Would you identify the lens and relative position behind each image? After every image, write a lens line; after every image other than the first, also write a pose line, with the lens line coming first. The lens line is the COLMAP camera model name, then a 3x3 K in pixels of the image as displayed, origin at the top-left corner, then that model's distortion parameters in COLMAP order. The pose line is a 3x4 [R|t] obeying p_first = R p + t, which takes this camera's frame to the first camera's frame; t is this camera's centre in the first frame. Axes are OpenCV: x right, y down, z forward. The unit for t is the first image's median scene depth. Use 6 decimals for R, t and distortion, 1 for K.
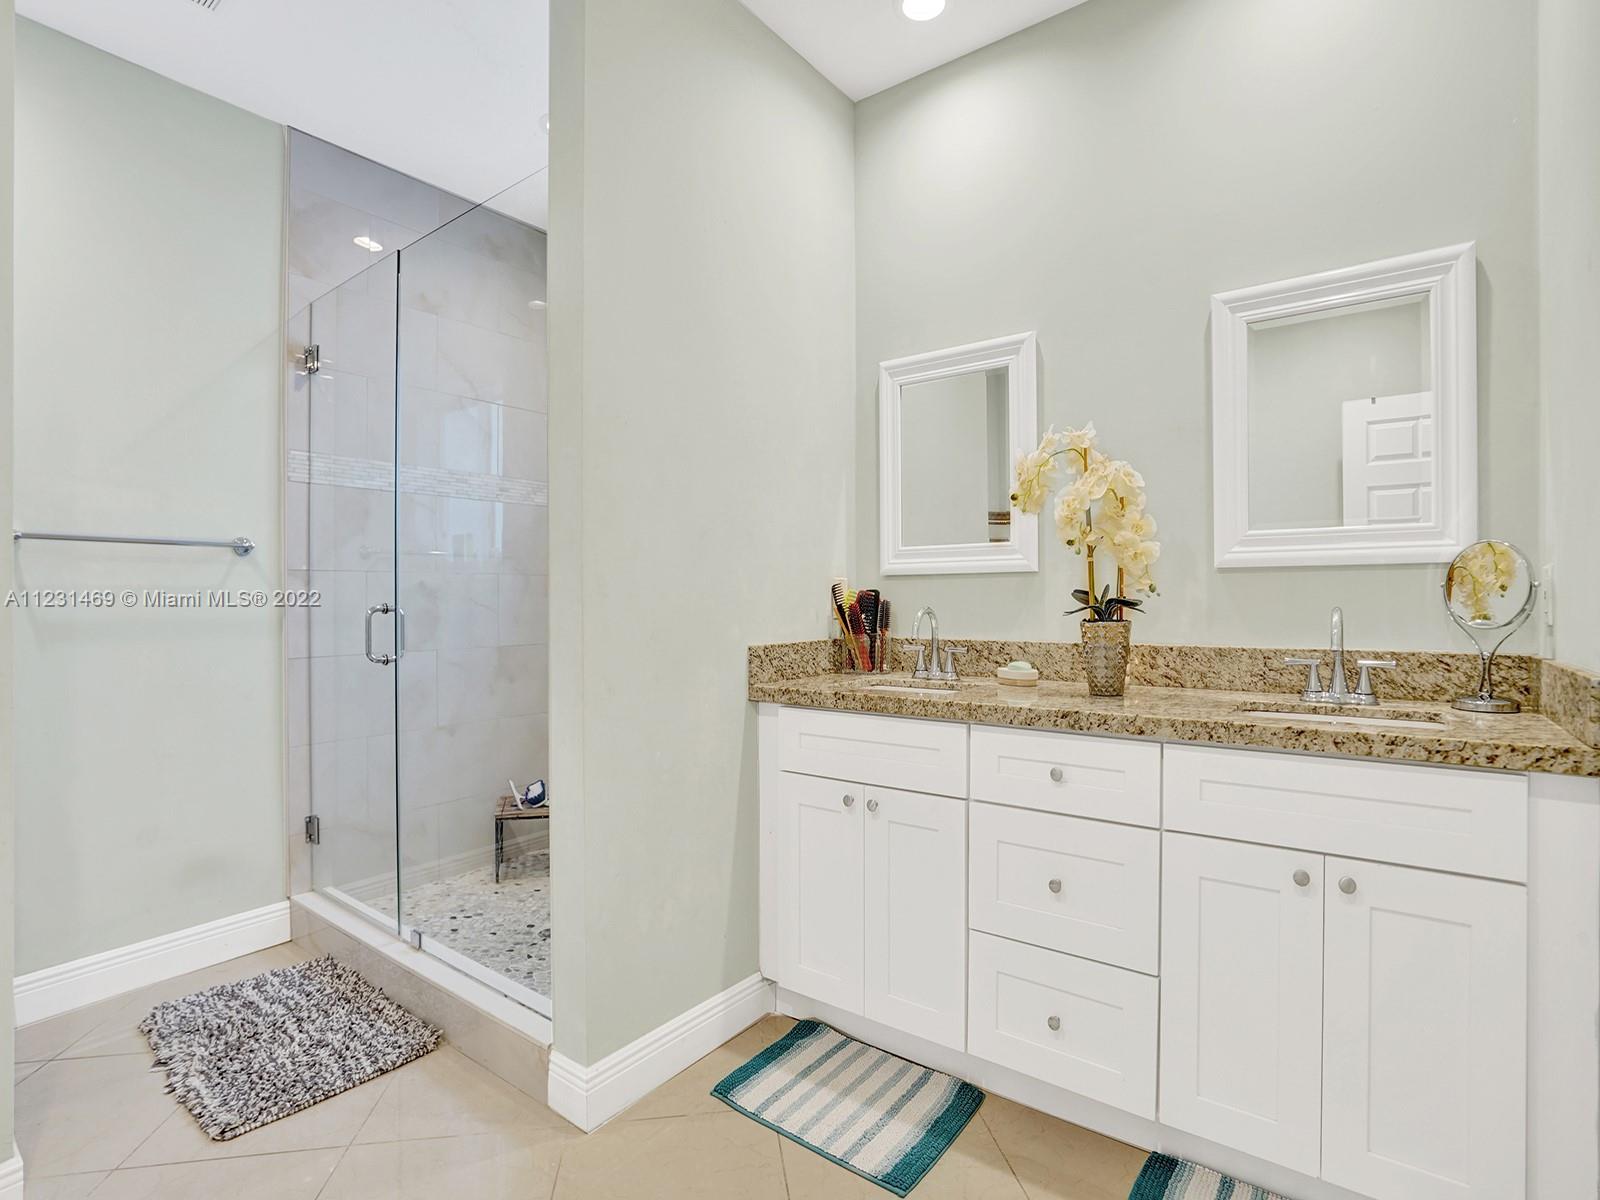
lens RADIAL K [[771.5, 0, 800.0], [0, 771.5, 600.0], [0, 0, 1]] dist [-0.064917, 0.027422]
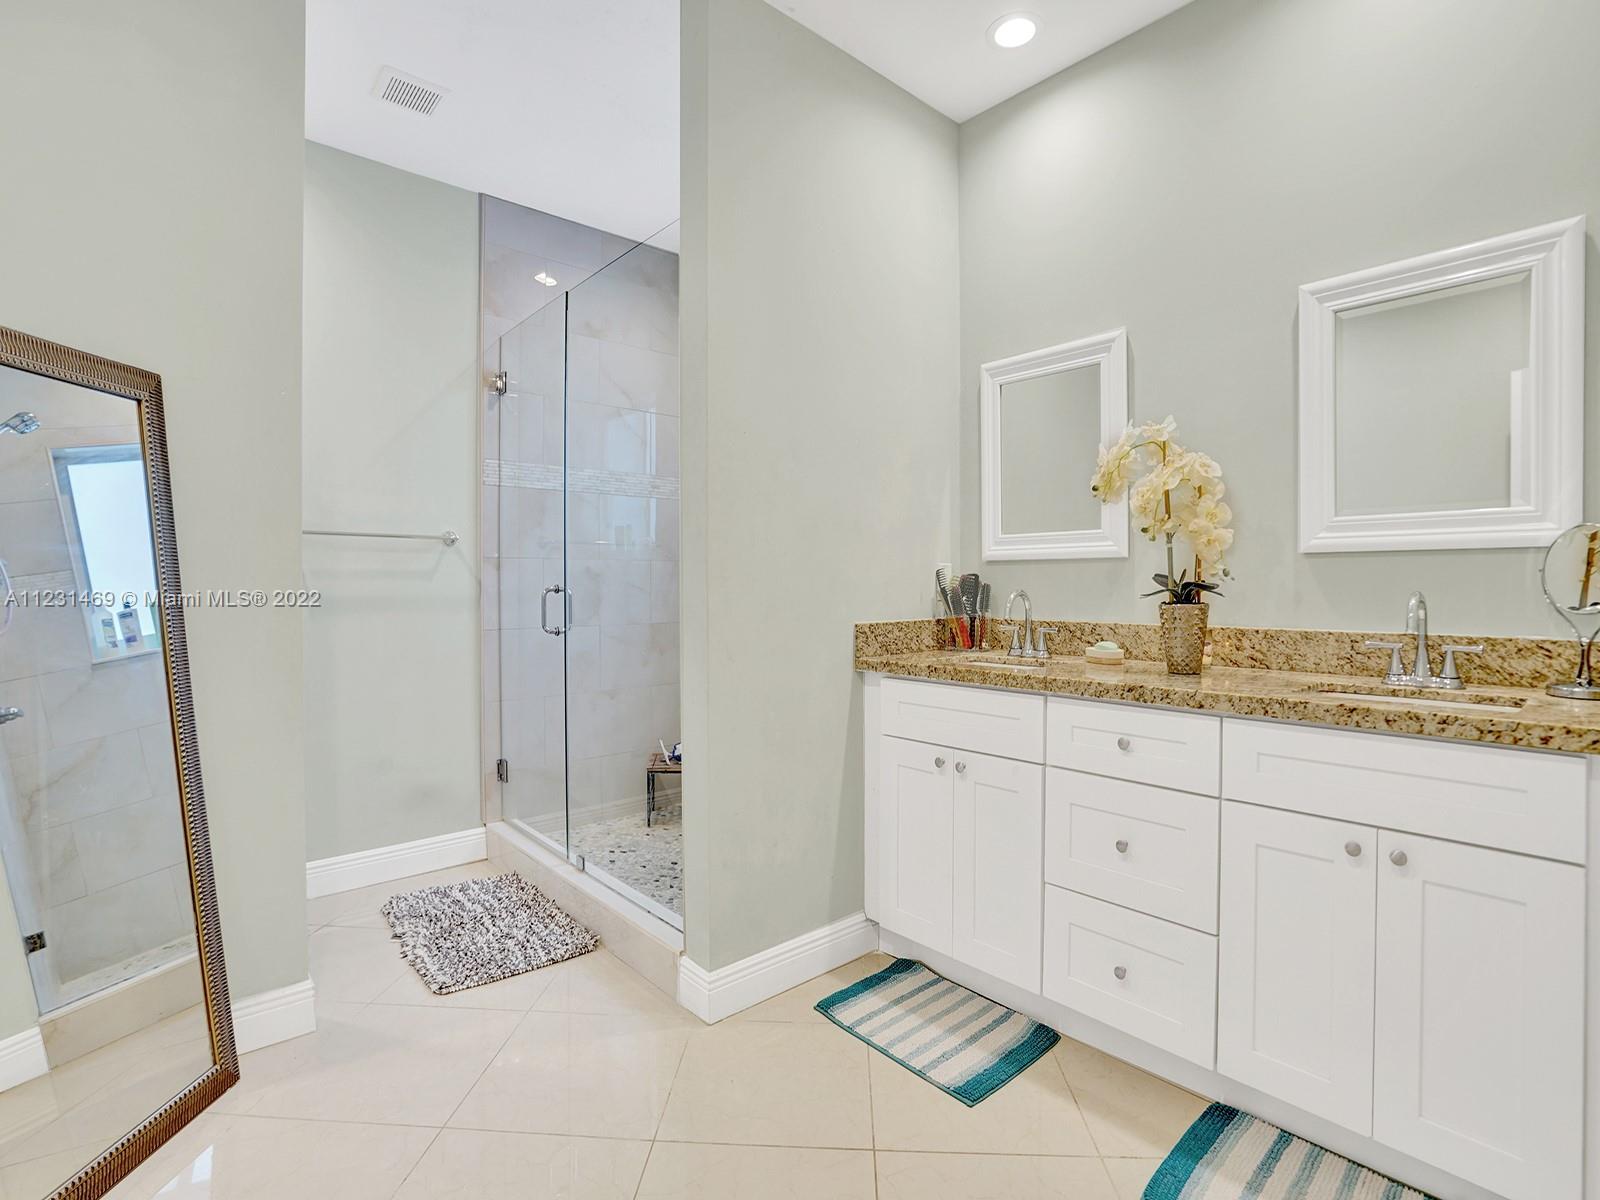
lens RADIAL K [[755.6, 0, 797.7], [0, 755.6, 595.2], [0, 0, 1]] dist [-0.059227, 0.018753]
pose [[0.979811, 0.006199, -0.199831, 0.077439], [-0.003433, 0.999894, 0.014183, 0.002718], [0.199897, -0.013210, 0.979728, -0.111198]]
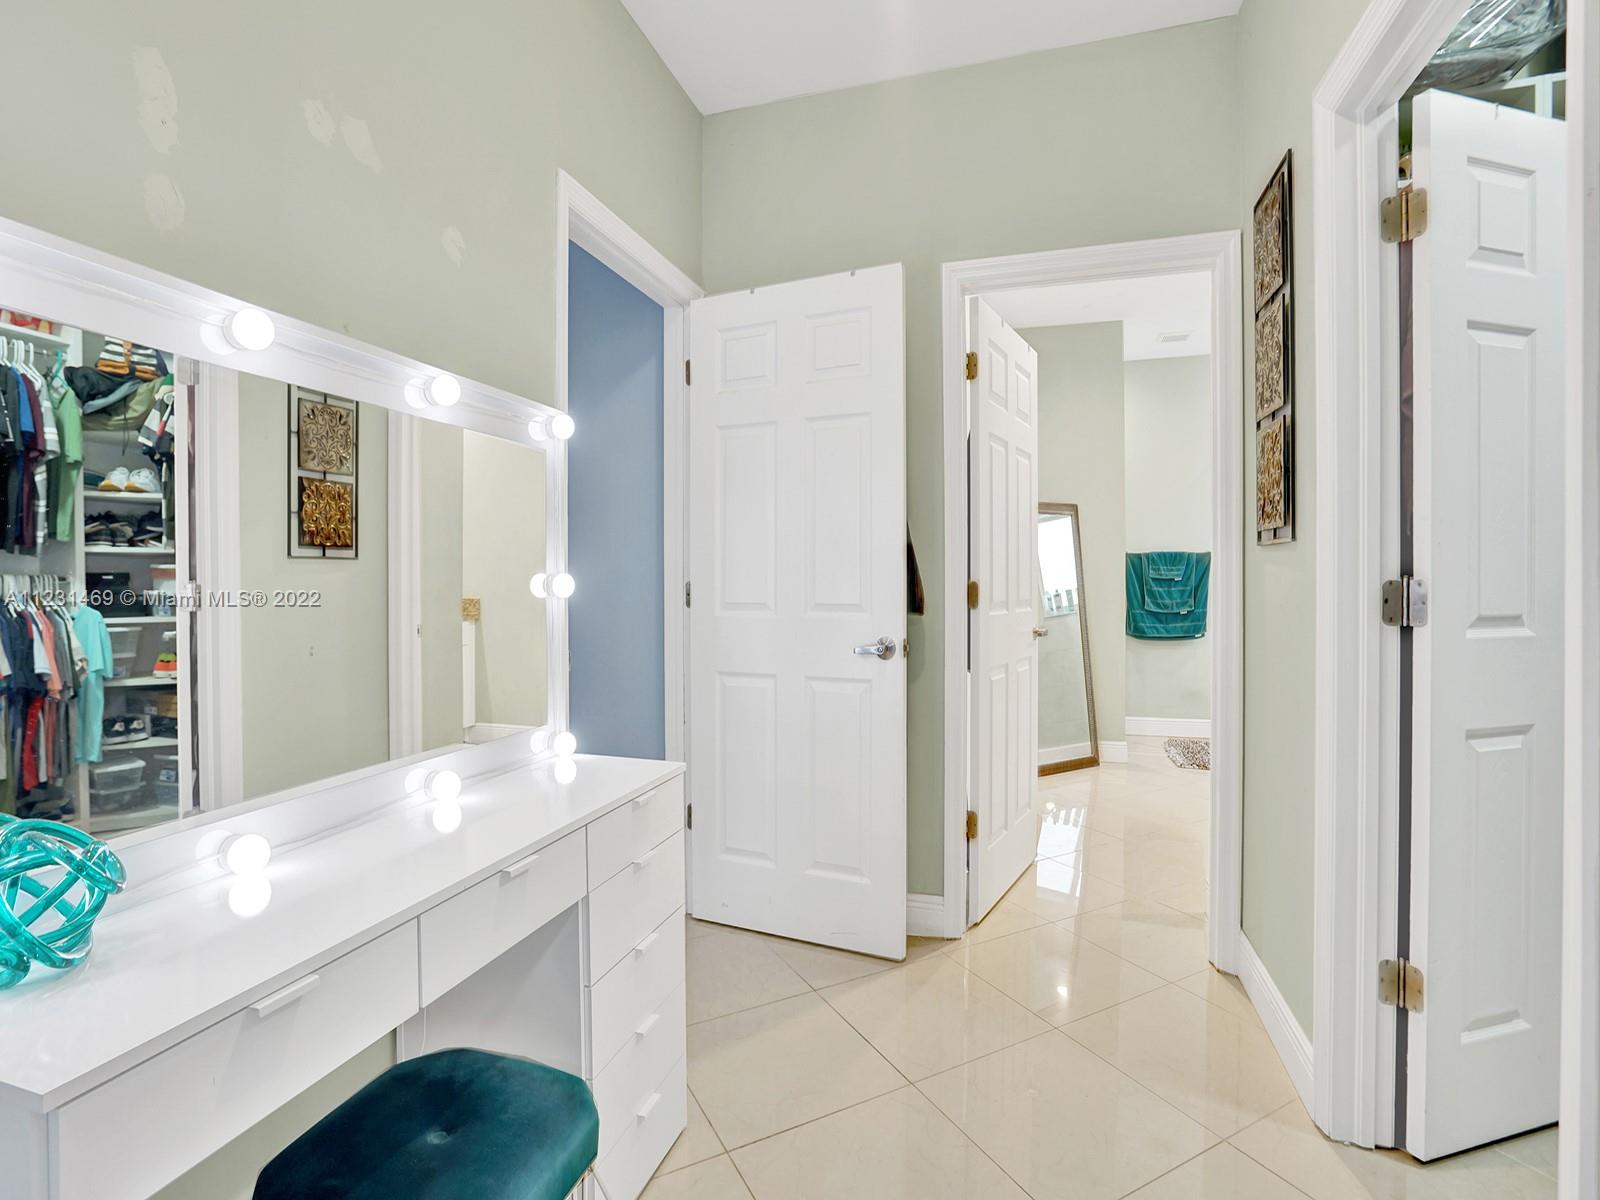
lens RADIAL K [[755.6, 0, 797.7], [0, 755.6, 595.2], [0, 0, 1]] dist [-0.059227, 0.018753]
pose [[0.331759, 0.015776, -0.943232, 1.265749], [0.003389, 0.999834, 0.017914, 0.000532], [0.943358, -0.009140, 0.331651, -1.179216]]
